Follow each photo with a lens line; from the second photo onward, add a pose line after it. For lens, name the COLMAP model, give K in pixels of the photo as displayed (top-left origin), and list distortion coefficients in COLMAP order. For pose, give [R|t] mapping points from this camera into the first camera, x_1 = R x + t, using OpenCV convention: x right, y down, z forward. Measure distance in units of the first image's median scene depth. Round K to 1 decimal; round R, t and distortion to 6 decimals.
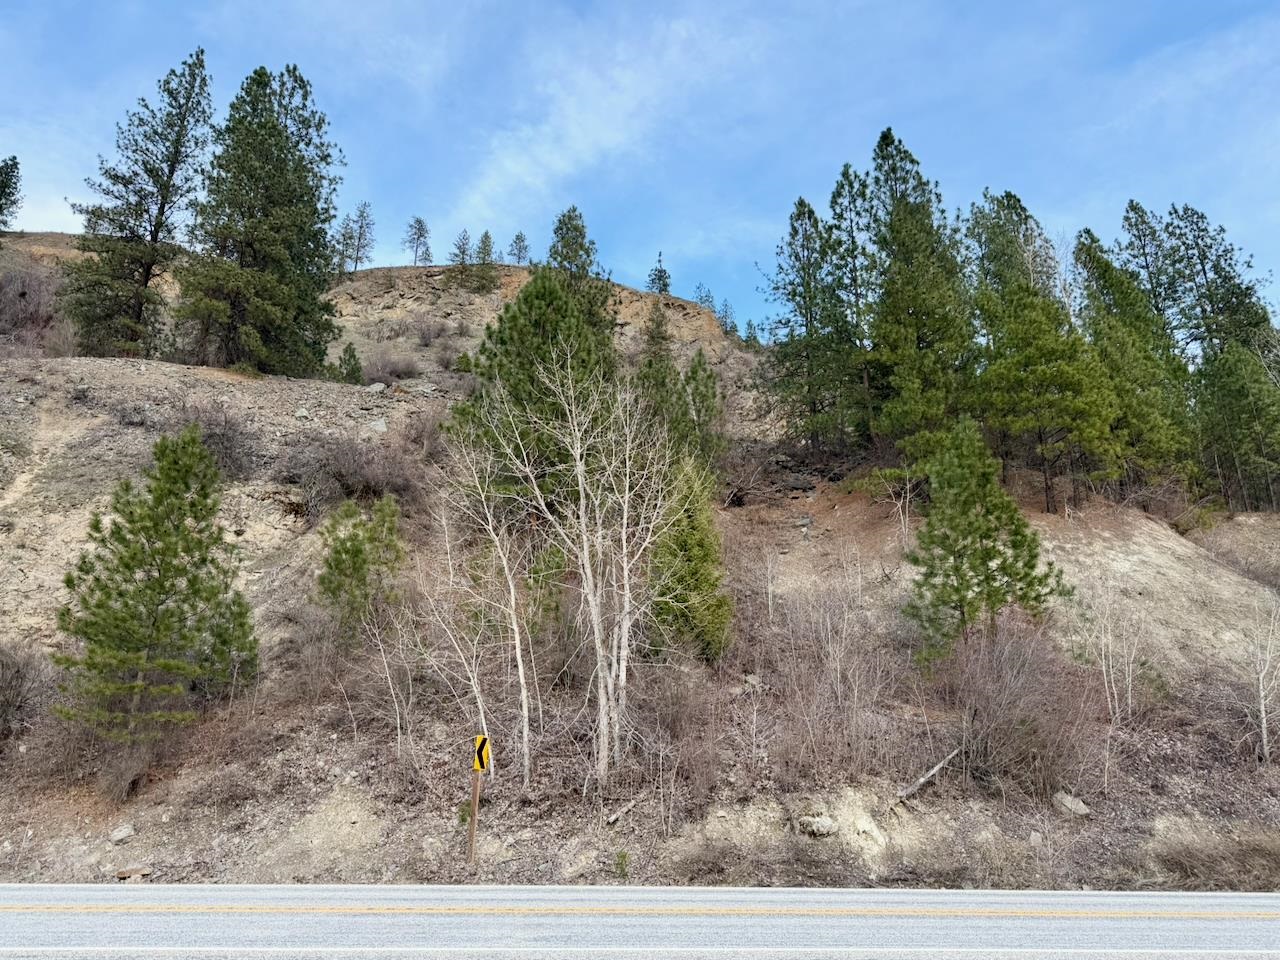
lens RADIAL K [[880.4, 0, 640.0], [0, 880.4, 480.0], [0, 0, 1]] dist [-0.001742, -0.000093]
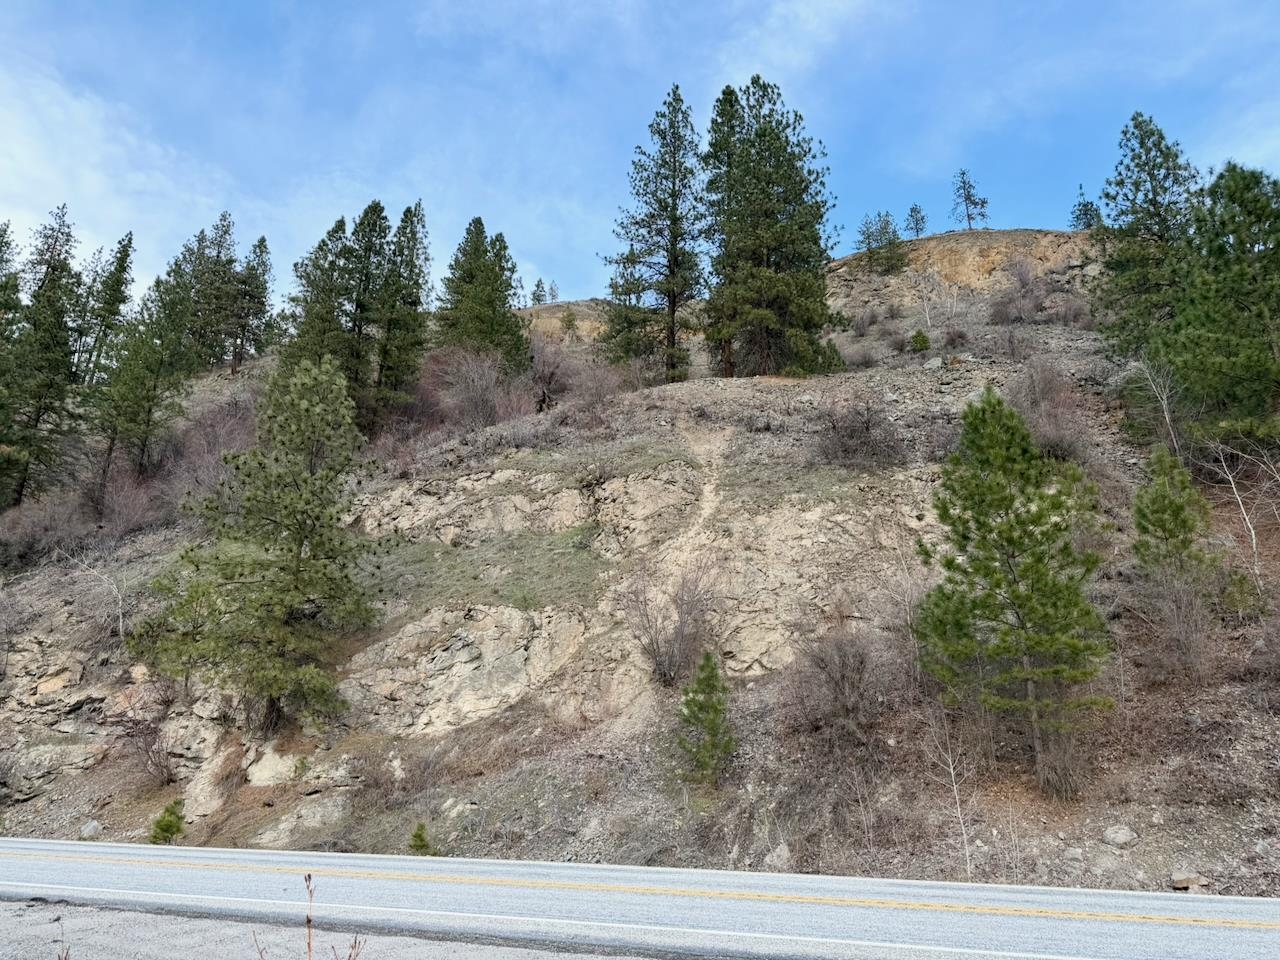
lens RADIAL K [[888.7, 0, 633.4], [0, 888.7, 462.1], [0, 0, 1]] dist [0.062194, -0.067475]
pose [[0.899296, -0.143630, -0.413083, -0.169753], [0.134455, 0.989587, -0.051368, 0.004613], [0.416160, -0.009346, 0.909243, -0.003337]]
